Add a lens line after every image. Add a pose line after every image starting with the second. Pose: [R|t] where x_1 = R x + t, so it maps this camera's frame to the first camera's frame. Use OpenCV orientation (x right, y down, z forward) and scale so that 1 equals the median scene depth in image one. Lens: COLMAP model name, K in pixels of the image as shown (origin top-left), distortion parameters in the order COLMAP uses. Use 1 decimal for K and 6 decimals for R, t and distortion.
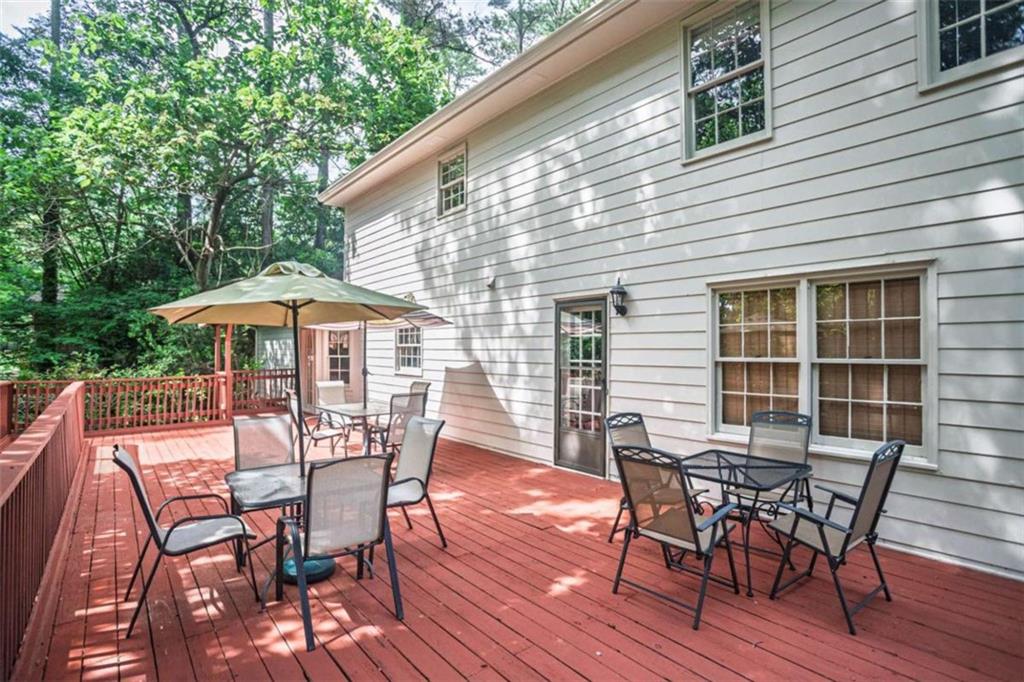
lens RADIAL K [[1242.1, 0, 512.3], [0, 1242.1, 341.6], [0, 0, 1]] dist [-0.136512, 0.000000]
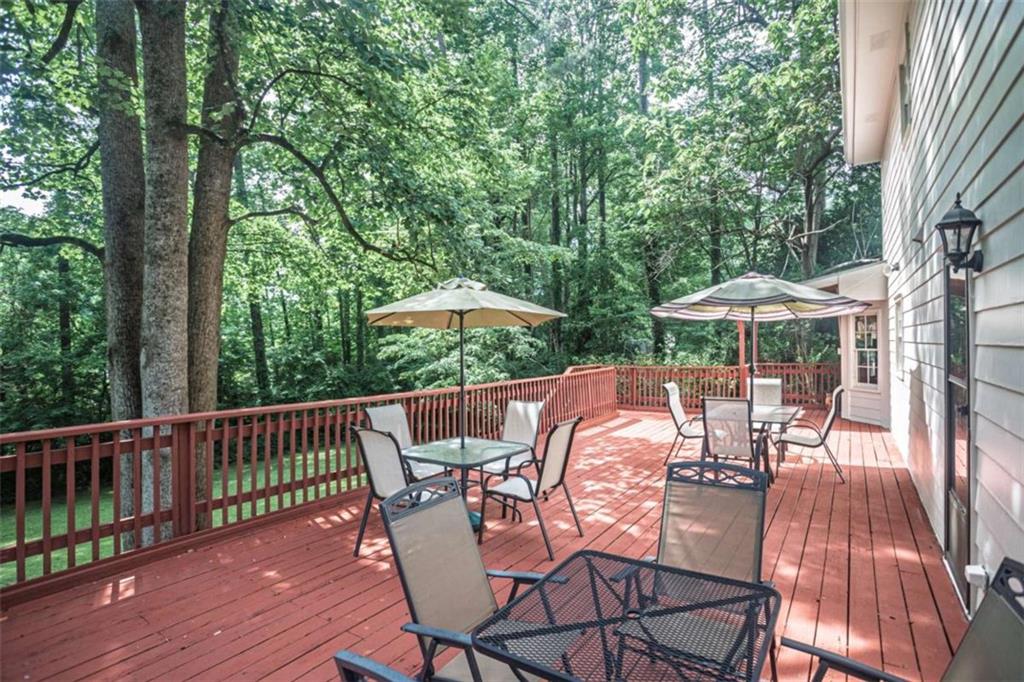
lens RADIAL K [[1242.1, 0, 512.0], [0, 1242.1, 340.4], [0, 0, 1]] dist [-0.136512, 0.000000]
pose [[-0.558589, 0.003016, -0.829439, 0.652893], [0.013215, 0.999899, -0.005263, 0.007087], [0.829340, -0.013901, -0.558572, 1.263971]]
